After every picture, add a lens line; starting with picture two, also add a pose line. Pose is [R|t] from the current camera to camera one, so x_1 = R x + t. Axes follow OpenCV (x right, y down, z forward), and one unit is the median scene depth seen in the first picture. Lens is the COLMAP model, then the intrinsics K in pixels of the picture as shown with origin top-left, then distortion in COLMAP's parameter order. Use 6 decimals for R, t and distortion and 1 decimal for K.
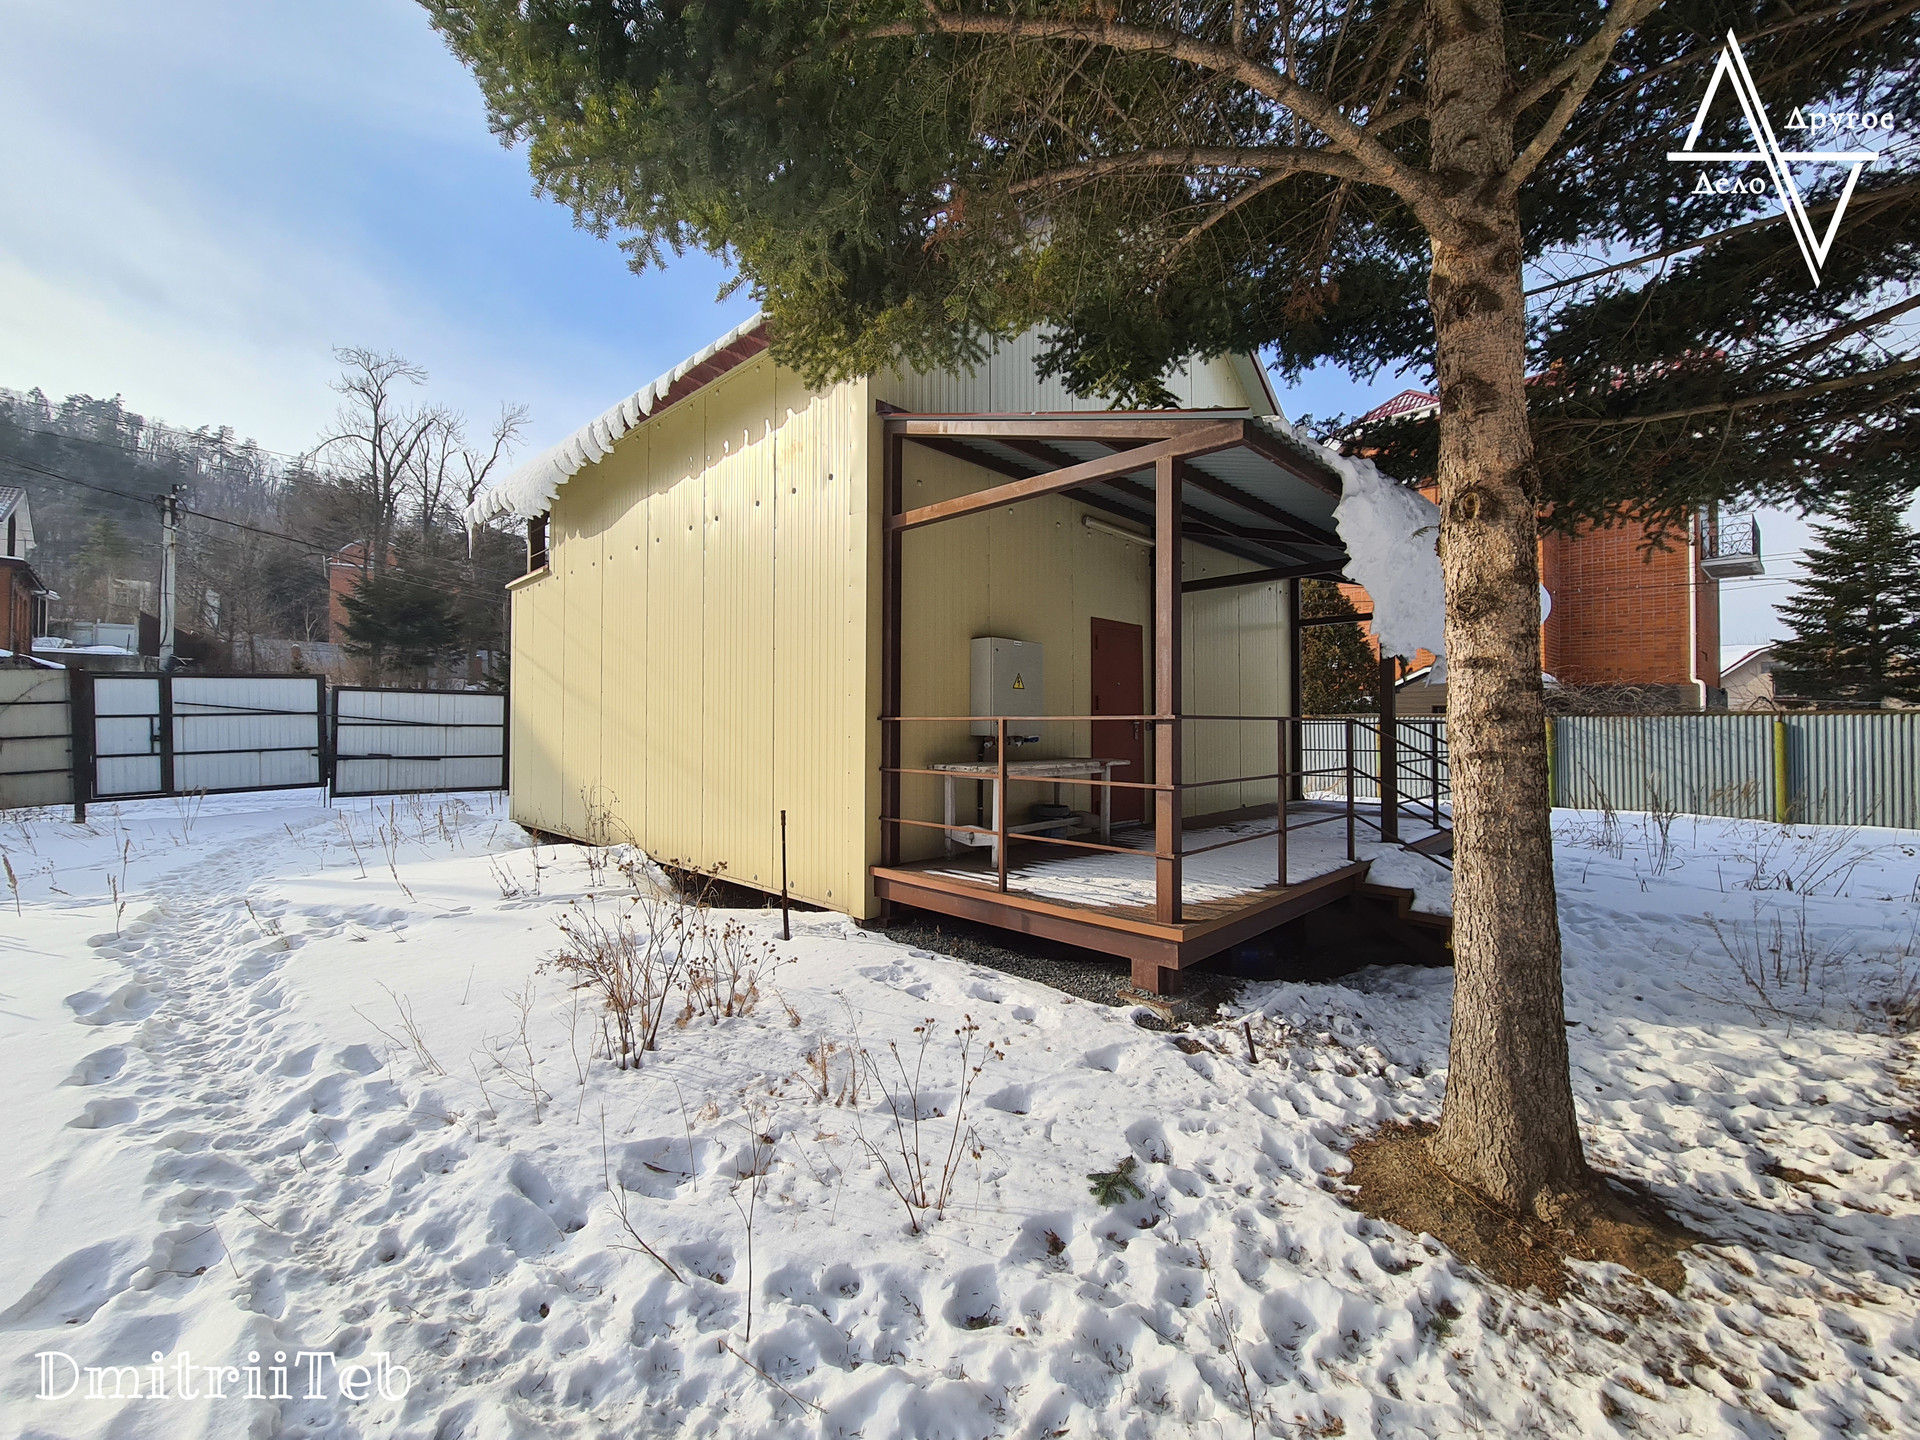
lens RADIAL K [[783.7, 0, 954.8], [0, 783.7, 714.7], [0, 0, 1]] dist [0.005693, -0.004047]
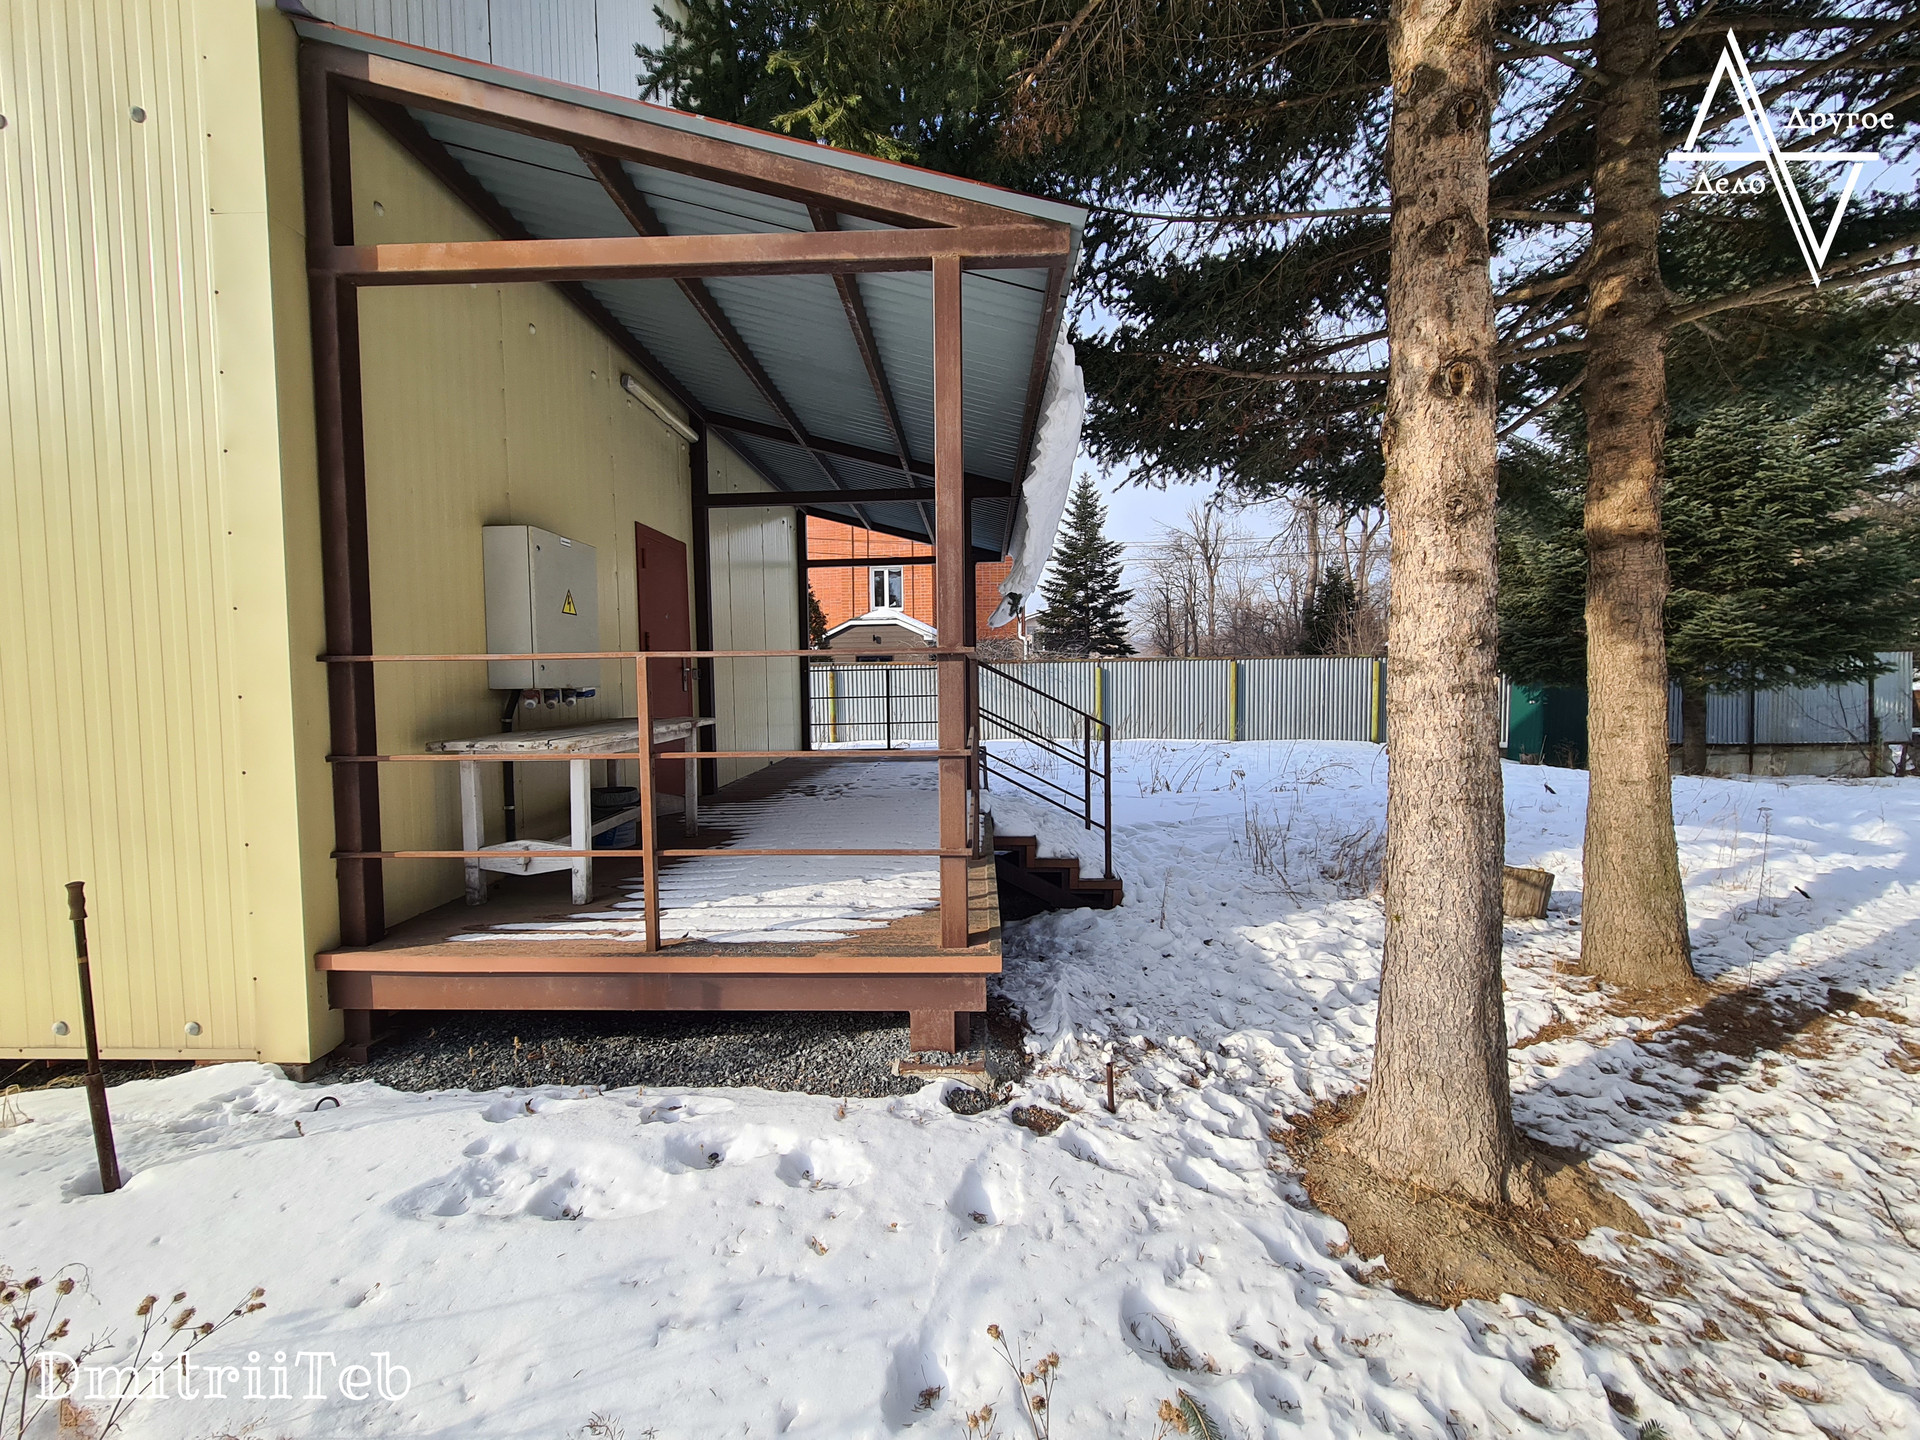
lens RADIAL K [[783.7, 0, 954.8], [0, 783.7, 714.7], [0, 0, 1]] dist [0.005693, -0.004047]
pose [[0.736943, -0.046346, 0.674364, -0.186185], [0.005452, 0.998022, 0.062631, 0.015785], [-0.675933, -0.042479, 0.735738, 0.488202]]
